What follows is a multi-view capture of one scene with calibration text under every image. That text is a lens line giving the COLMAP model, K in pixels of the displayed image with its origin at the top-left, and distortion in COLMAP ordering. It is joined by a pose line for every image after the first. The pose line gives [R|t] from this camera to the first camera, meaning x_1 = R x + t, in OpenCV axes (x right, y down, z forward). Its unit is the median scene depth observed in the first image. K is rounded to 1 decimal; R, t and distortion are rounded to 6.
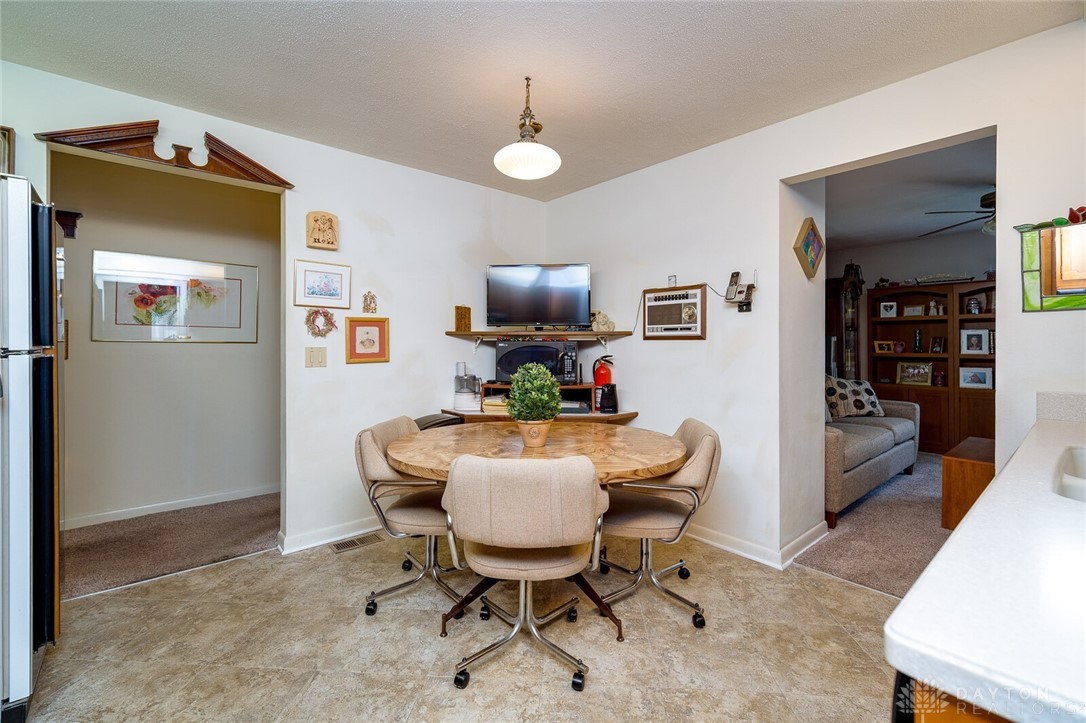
lens RADIAL K [[475.5, 0, 545.3], [0, 475.5, 359.6], [0, 0, 1]] dist [-0.000393, 0.000056]
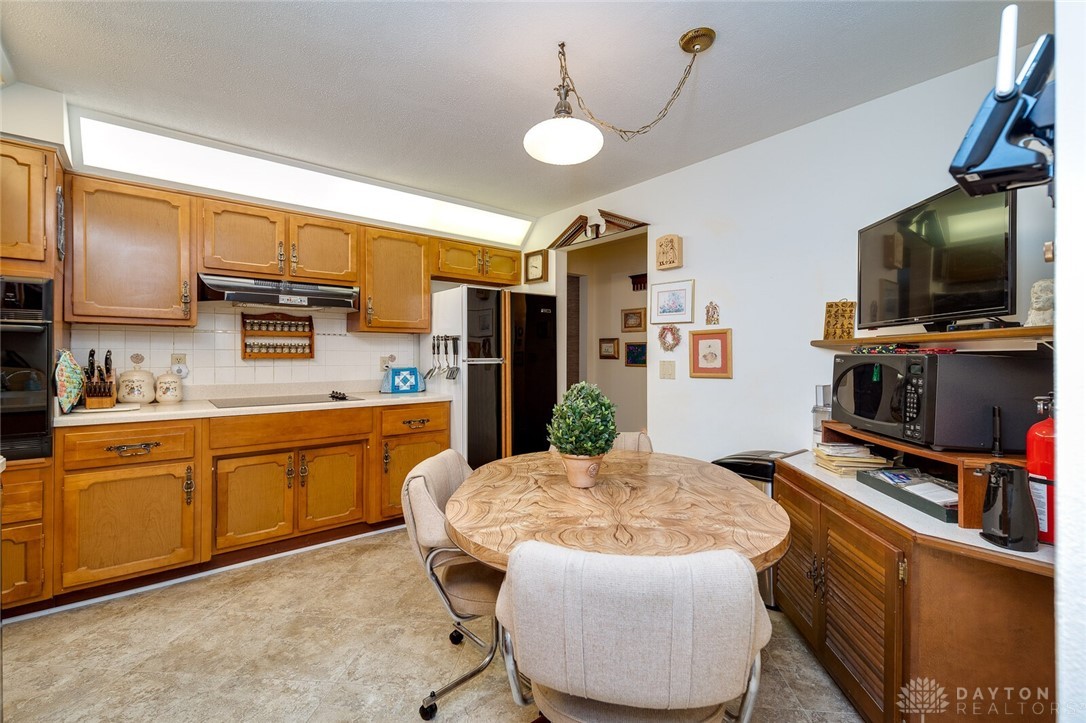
lens RADIAL K [[468.3, 0, 544.5], [0, 468.3, 354.8], [0, 0, 1]] dist [0.002345, 0.000486]
pose [[-0.013202, -0.003536, -0.999907, 0.561948], [-0.035188, 0.999376, -0.003069, -0.025447], [0.999293, 0.035145, -0.013318, 0.701778]]
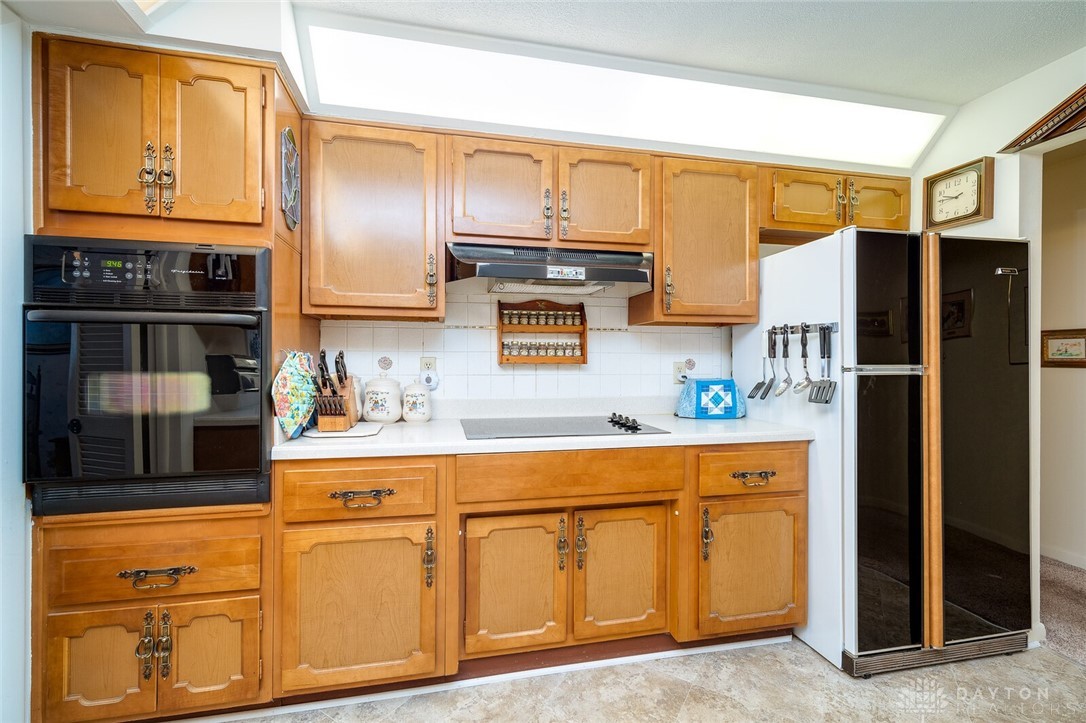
lens RADIAL K [[475.5, 0, 545.3], [0, 475.5, 359.6], [0, 0, 1]] dist [-0.000393, 0.000056]
pose [[-0.471483, -0.006955, -0.881848, 0.165664], [-0.033537, 0.999387, 0.010049, -0.013502], [0.881237, 0.034313, -0.471428, 0.441226]]
